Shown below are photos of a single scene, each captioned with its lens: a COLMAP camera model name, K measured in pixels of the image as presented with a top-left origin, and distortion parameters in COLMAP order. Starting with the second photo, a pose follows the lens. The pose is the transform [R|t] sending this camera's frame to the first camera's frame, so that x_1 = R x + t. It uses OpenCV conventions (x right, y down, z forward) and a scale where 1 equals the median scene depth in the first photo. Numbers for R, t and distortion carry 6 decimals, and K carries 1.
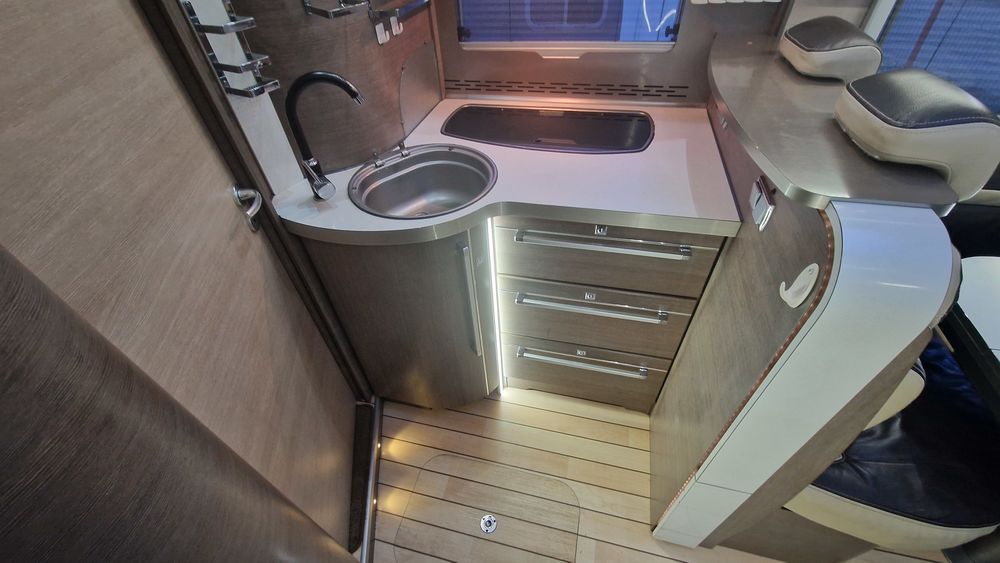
lens RADIAL K [[399.5, 0, 501.3], [0, 399.5, 287.2], [0, 0, 1]] dist [0.004272, 0.000410]
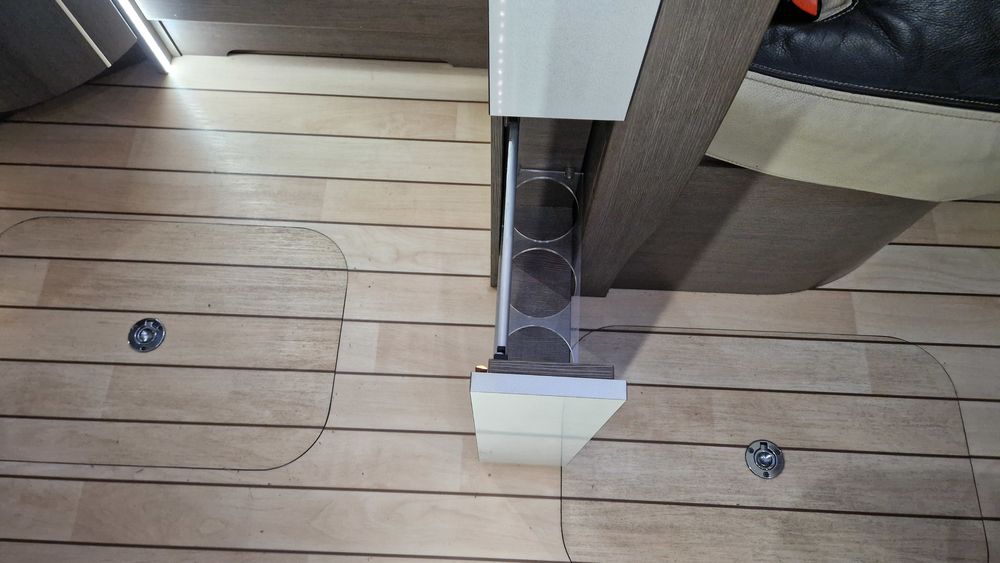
lens RADIAL K [[655.8, 0, 501.1], [0, 655.8, 280.1], [0, 0, 1]] dist [0.000042, -0.000565]
pose [[0.976165, -0.169229, 0.135878, 0.258573], [0.093041, 0.891948, 0.442462, 0.227267], [-0.196073, -0.419274, 0.886433, 0.264802]]
